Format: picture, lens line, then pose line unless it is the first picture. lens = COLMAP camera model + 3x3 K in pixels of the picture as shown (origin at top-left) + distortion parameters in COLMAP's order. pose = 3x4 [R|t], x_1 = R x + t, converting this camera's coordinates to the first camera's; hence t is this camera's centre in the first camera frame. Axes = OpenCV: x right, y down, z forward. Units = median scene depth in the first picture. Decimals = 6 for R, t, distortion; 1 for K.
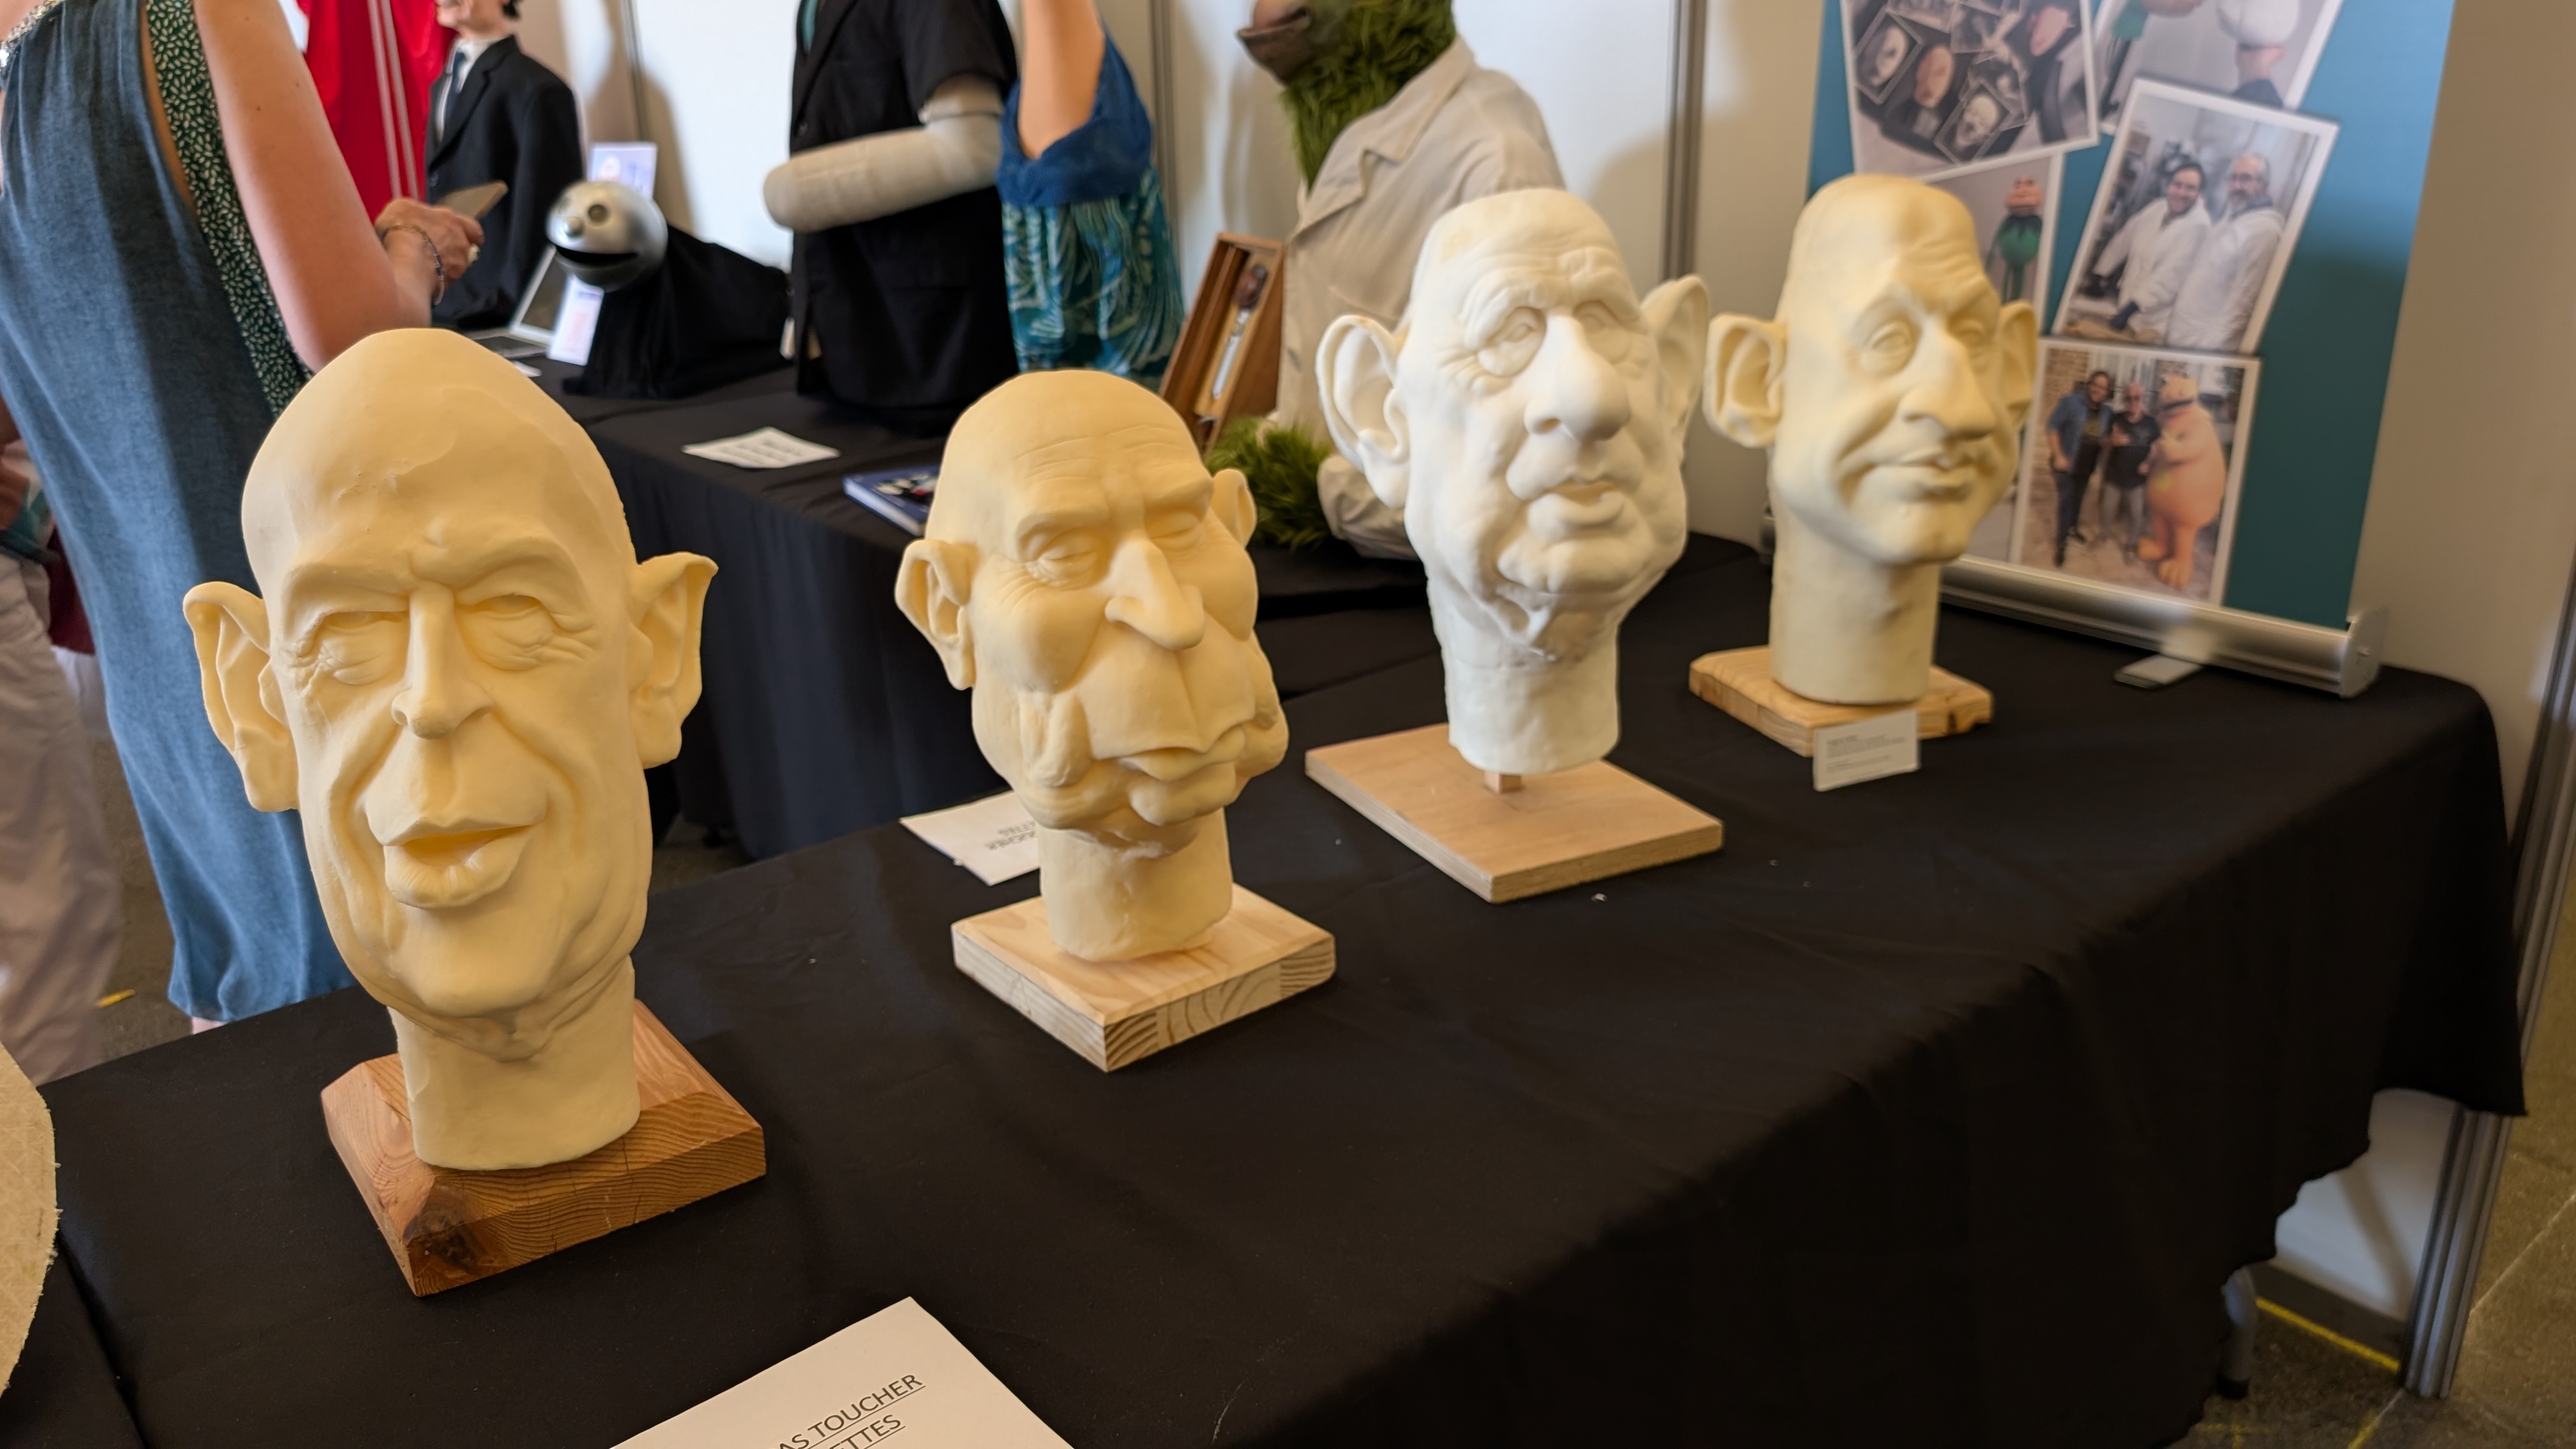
lens RADIAL K [[1841.1, 0, 1270.6], [0, 1841.1, 725.3], [0, 0, 1]] dist [-0.017585, 0.017942]
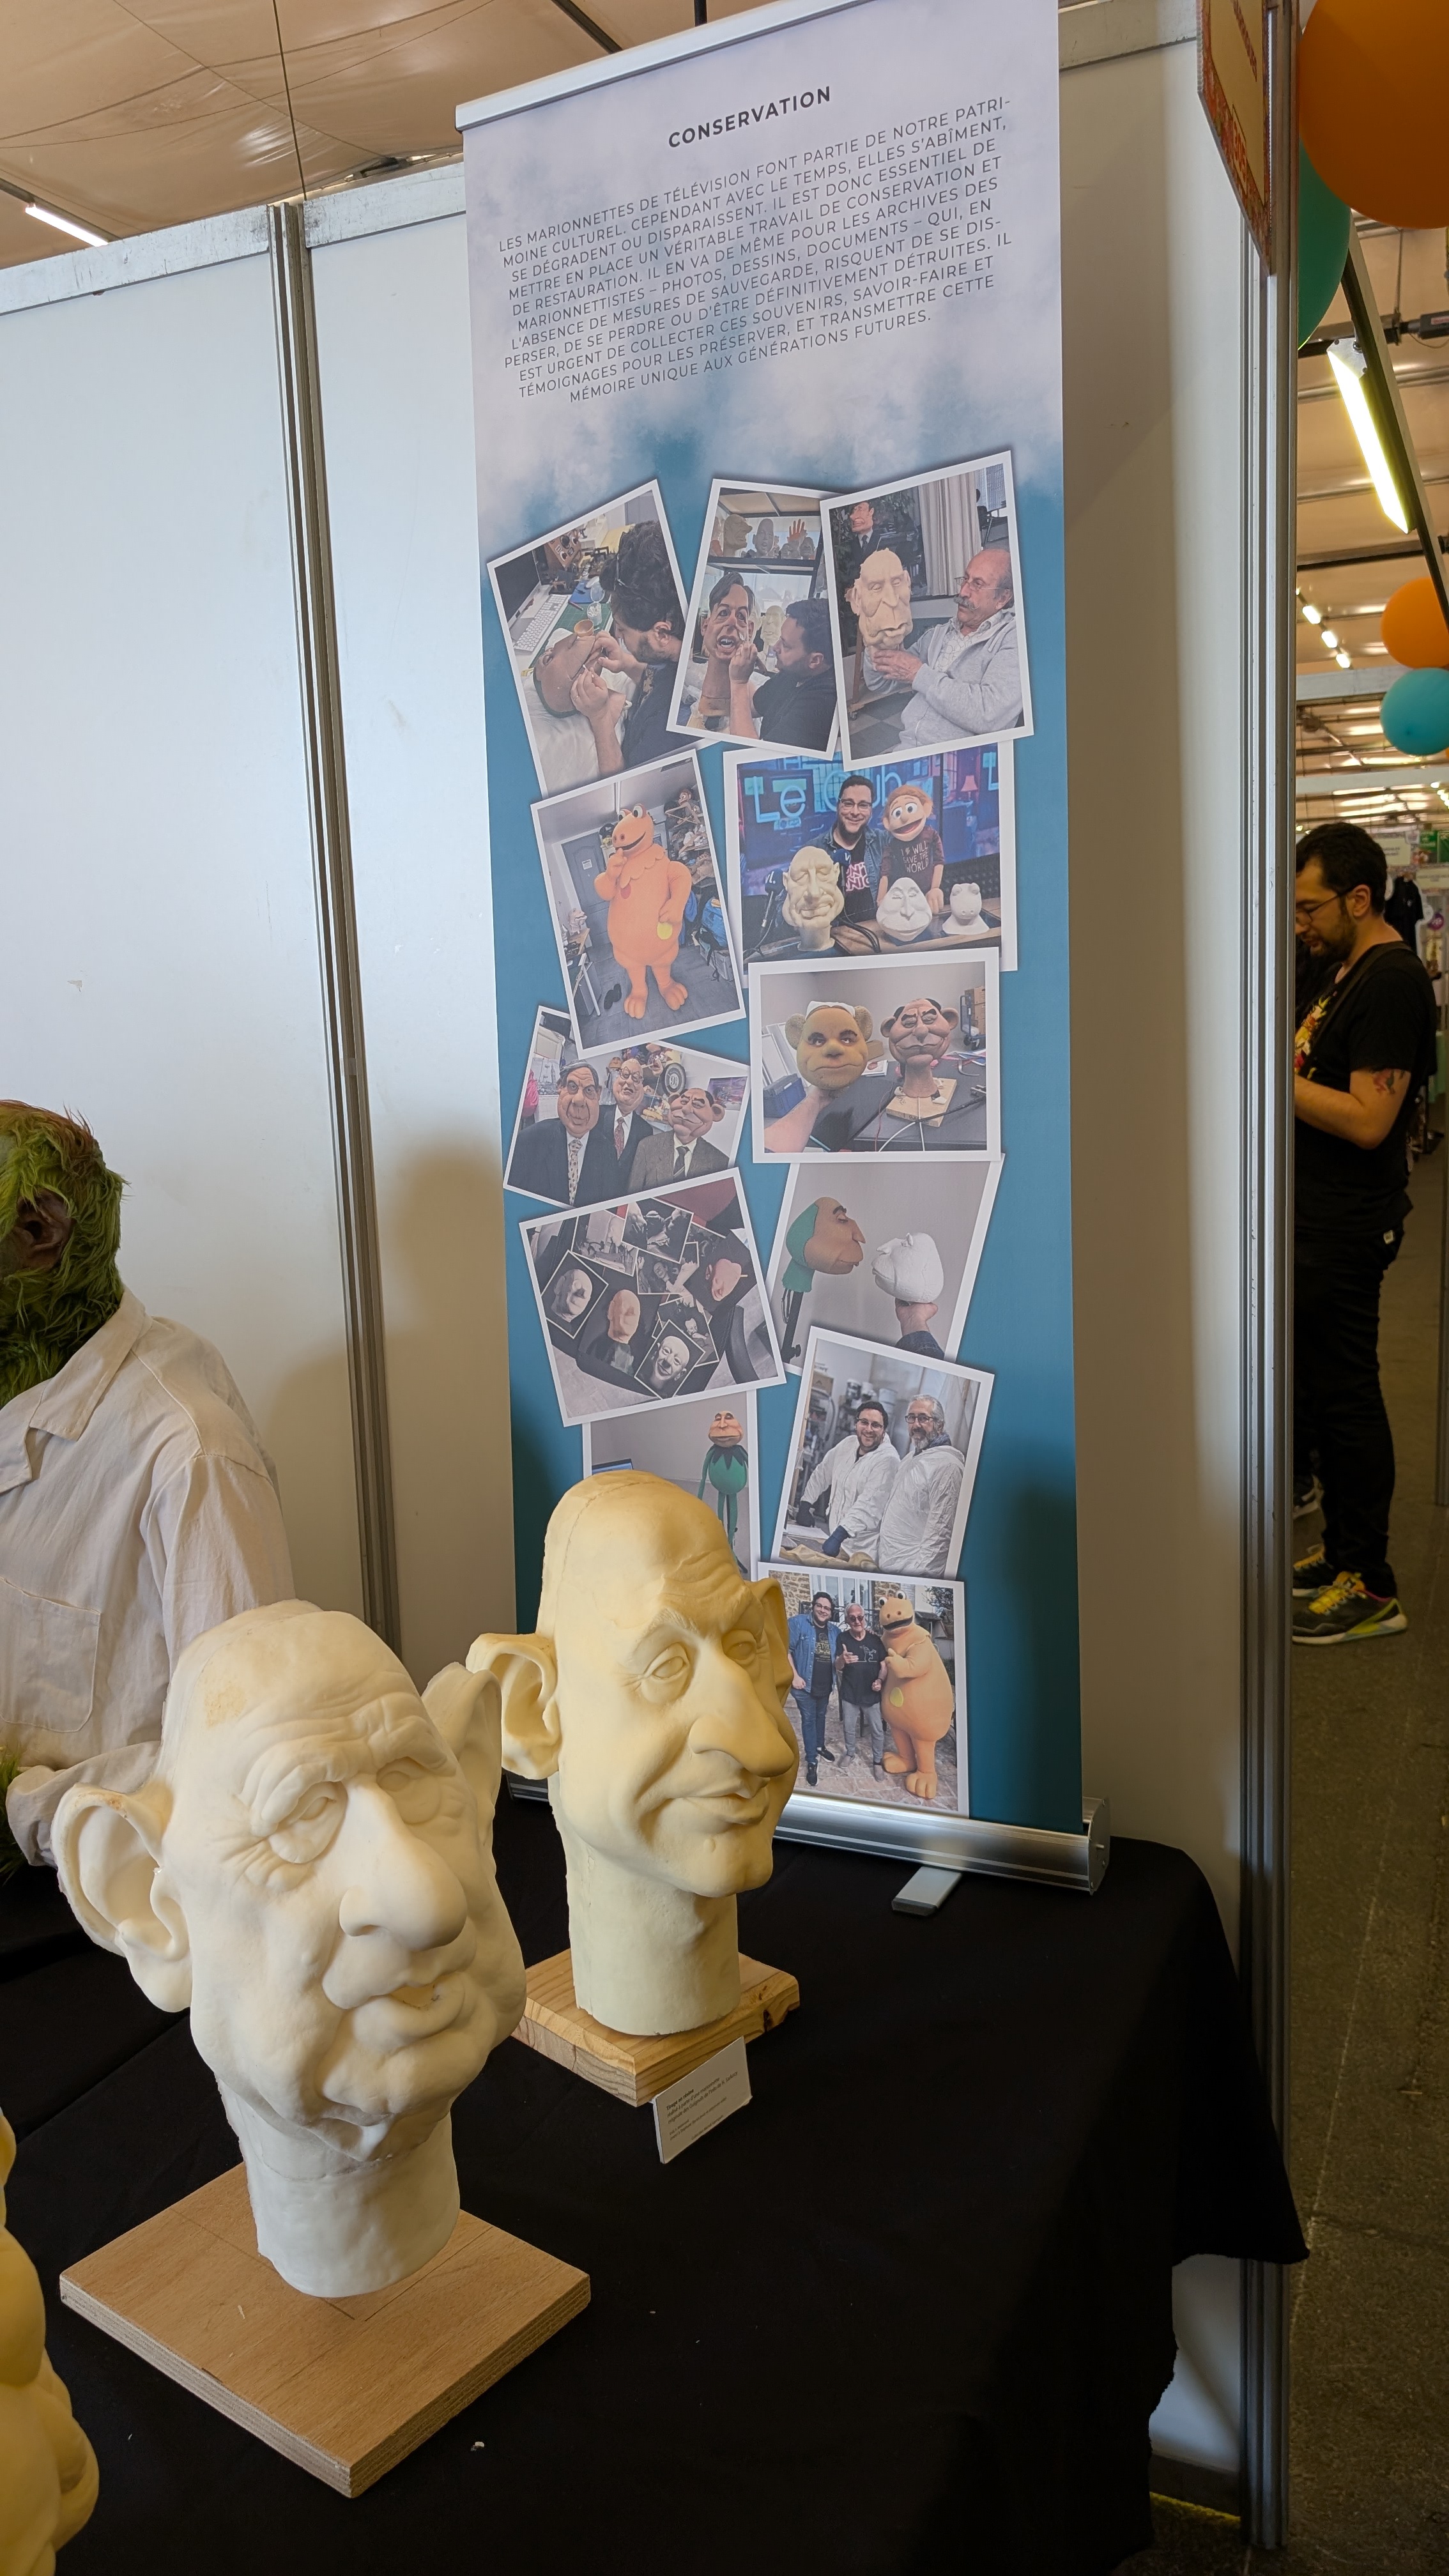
lens RADIAL K [[1841.1, 0, 742.4], [0, 1841.1, 1275.1], [0, 0, 1]] dist [-0.017585, 0.017942]
pose [[0.889602, -0.068921, 0.451506, -0.044182], [0.164372, 0.970624, -0.175699, -0.206443], [-0.426134, 0.230518, 0.874798, 0.079924]]
